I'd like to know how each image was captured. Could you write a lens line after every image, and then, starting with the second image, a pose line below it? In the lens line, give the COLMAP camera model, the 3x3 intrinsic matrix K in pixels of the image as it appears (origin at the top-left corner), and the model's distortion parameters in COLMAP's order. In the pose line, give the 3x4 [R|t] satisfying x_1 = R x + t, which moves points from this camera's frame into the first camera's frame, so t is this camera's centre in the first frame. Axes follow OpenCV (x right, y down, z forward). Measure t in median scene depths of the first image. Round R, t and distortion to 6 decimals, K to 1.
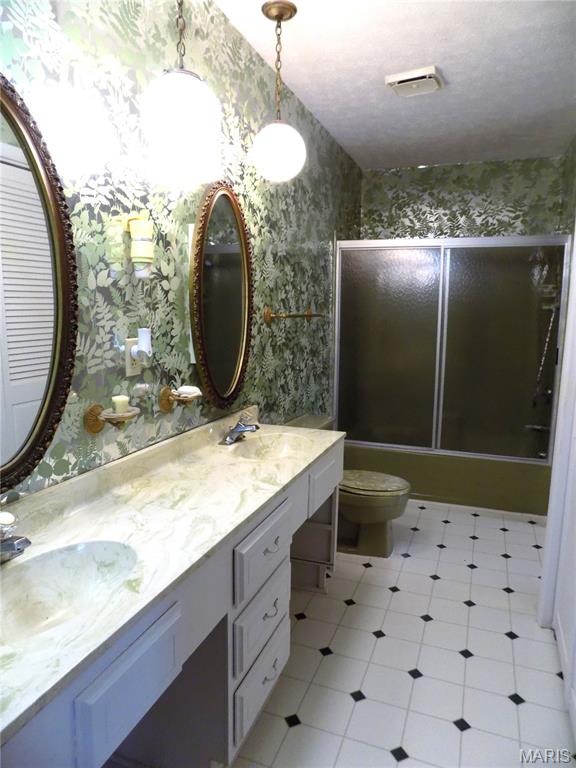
lens RADIAL K [[519.7, 0, 292.5], [0, 519.7, 383.0], [0, 0, 1]] dist [-0.039618, 0.016178]
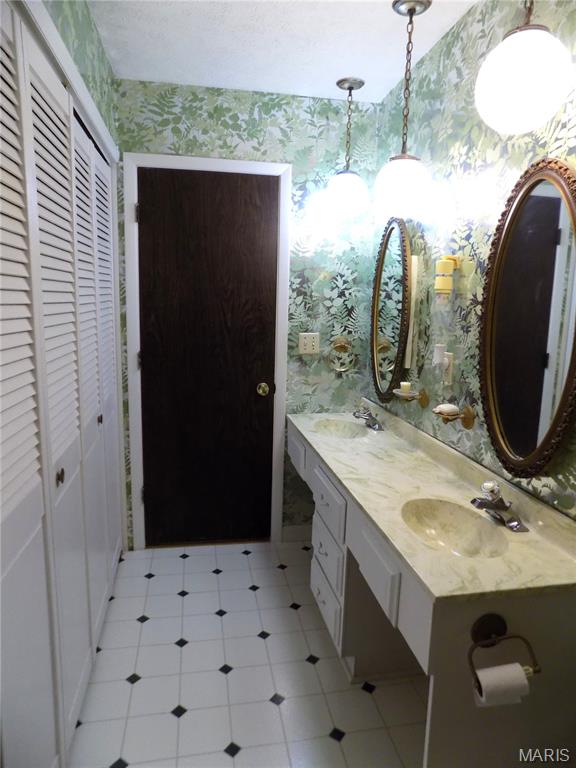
lens RADIAL K [[519.7, 0, 291.0], [0, 519.7, 385.8], [0, 0, 1]] dist [-0.039618, 0.016178]
pose [[-0.854428, 0.053489, -0.516810, 0.640680], [-0.108924, 0.954143, 0.278832, -0.301681], [0.508024, 0.294535, -0.809420, 1.749622]]
